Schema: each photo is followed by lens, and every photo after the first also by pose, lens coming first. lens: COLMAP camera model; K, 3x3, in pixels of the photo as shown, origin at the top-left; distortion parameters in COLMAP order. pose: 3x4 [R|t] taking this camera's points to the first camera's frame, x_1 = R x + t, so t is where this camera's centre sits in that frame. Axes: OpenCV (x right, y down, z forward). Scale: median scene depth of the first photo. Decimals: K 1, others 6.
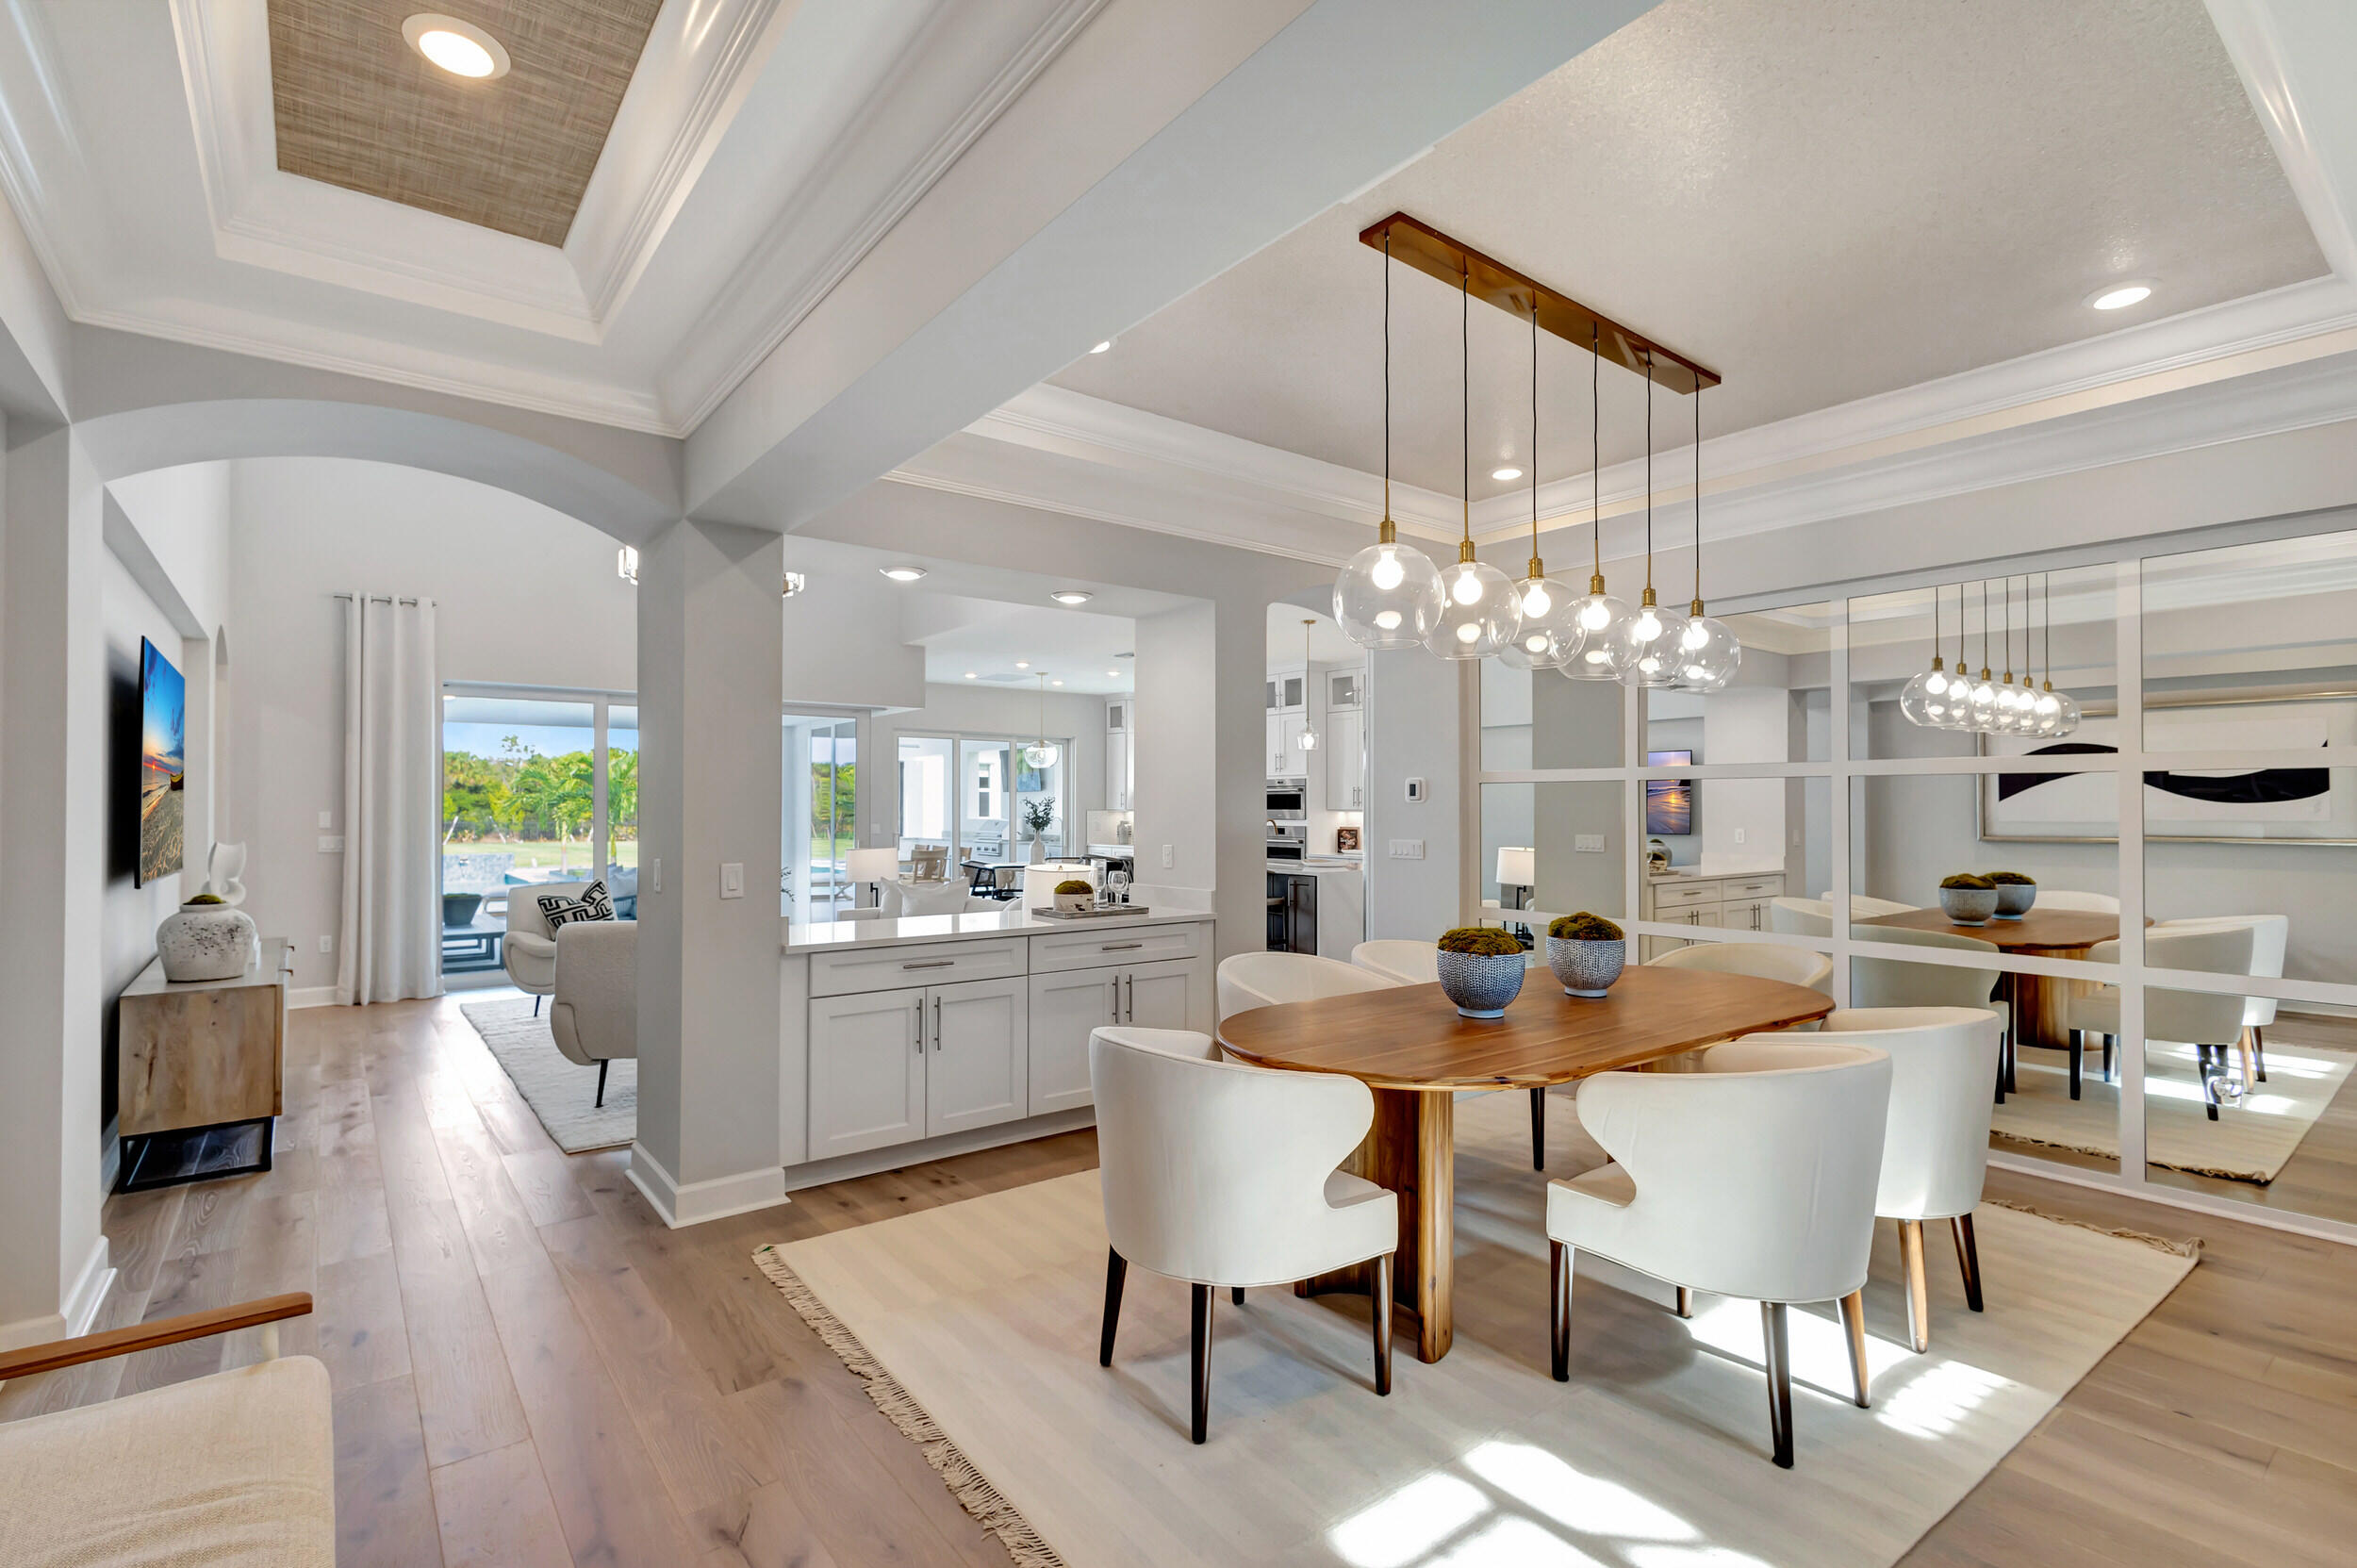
lens RADIAL K [[1078.1, 0, 1171.0], [0, 1078.1, 793.7], [0, 0, 1]] dist [-0.004228, -0.000139]
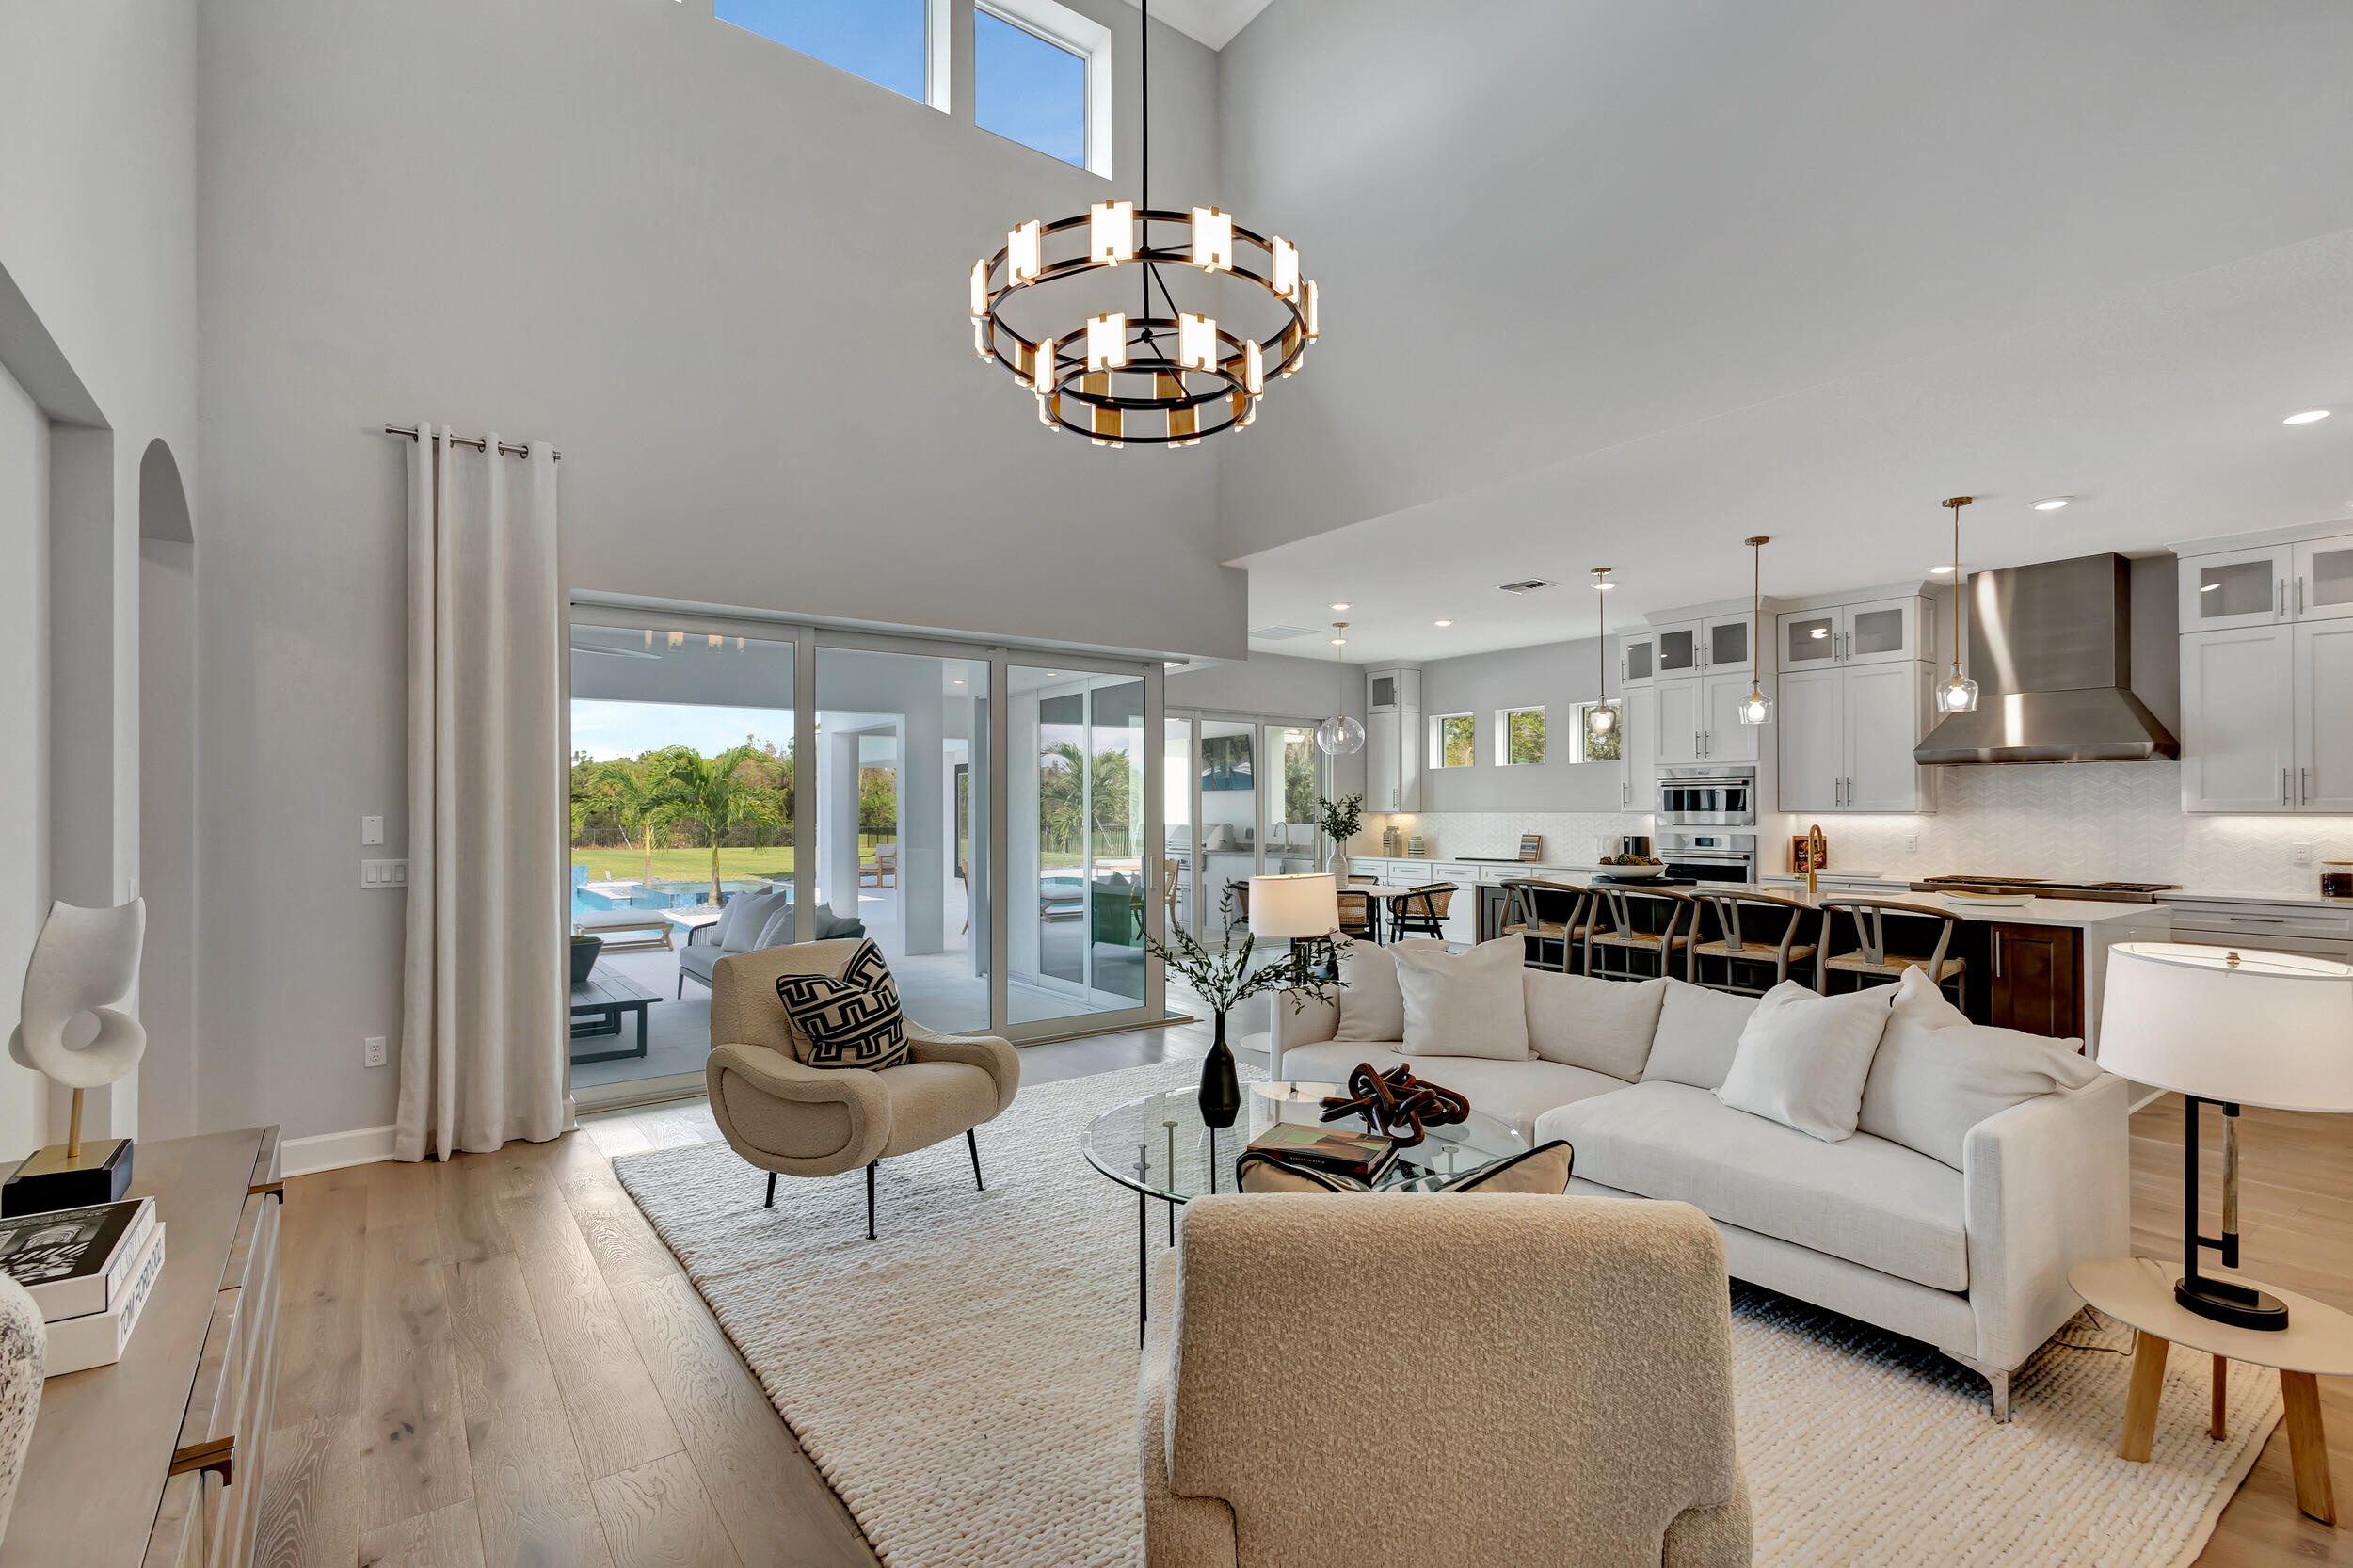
lens RADIAL K [[1082.2, 0, 1179.8], [0, 1082.2, 804.4], [0, 0, 1]] dist [0.000306, 0.000126]
pose [[0.999598, -0.002267, -0.028247, -0.337734], [0.002430, 0.999980, 0.005755, 0.008211], [0.028233, -0.005822, 0.999584, 0.431676]]
